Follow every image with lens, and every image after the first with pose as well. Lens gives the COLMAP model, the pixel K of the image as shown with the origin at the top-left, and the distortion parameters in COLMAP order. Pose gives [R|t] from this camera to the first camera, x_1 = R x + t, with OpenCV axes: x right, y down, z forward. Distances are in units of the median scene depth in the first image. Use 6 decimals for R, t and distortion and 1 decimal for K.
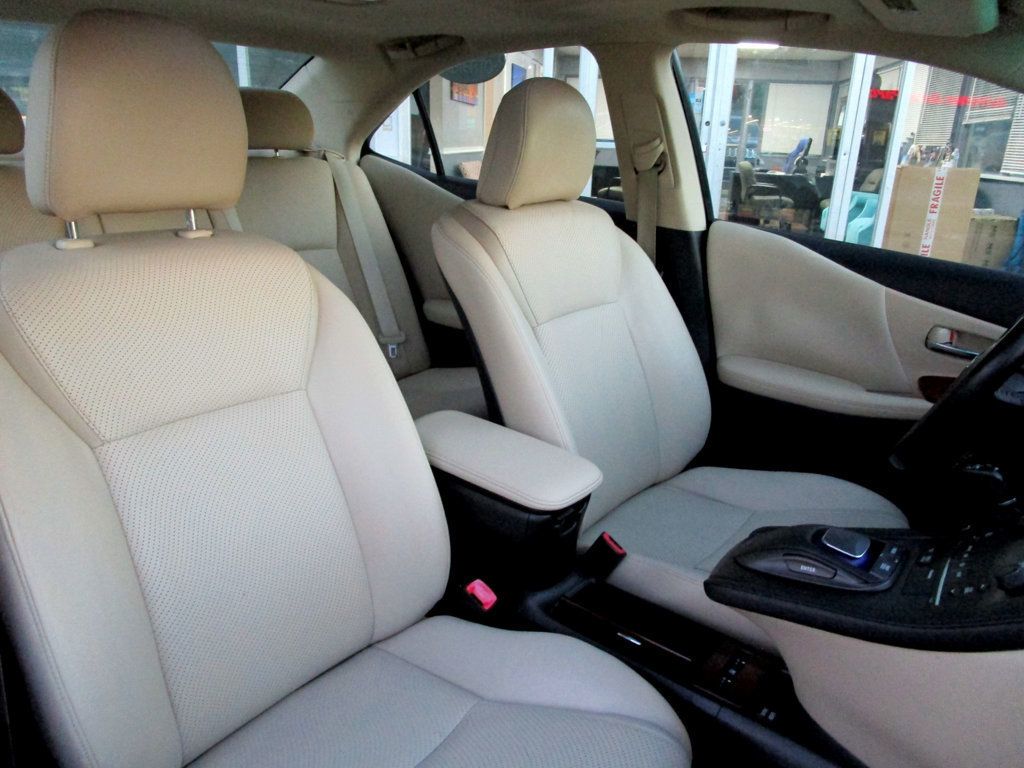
lens RADIAL K [[737.9, 0, 512.0], [0, 737.9, 384.0], [0, 0, 1]] dist [-0.029384, 0.008608]
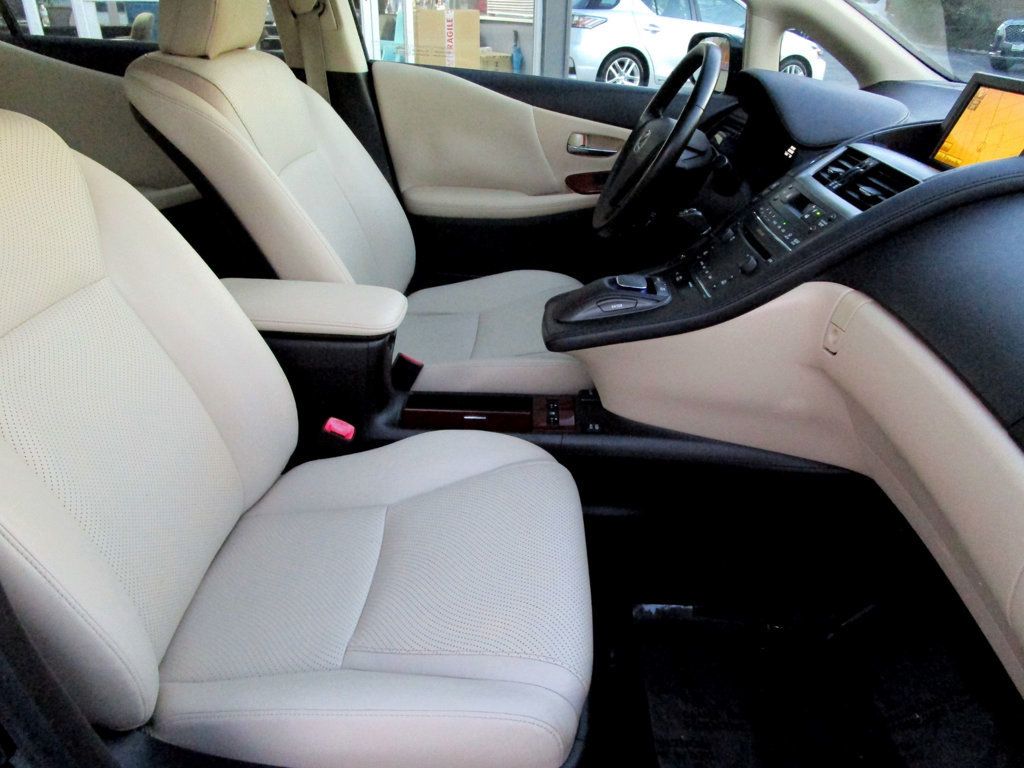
lens RADIAL K [[737.9, 0, 512.0], [0, 737.9, 384.0], [0, 0, 1]] dist [-0.029384, 0.008608]
pose [[0.797233, -0.295153, 0.526597, -0.328485], [0.200293, 0.952238, 0.230490, 0.021574], [-0.569475, -0.078280, 0.818273, -0.017060]]
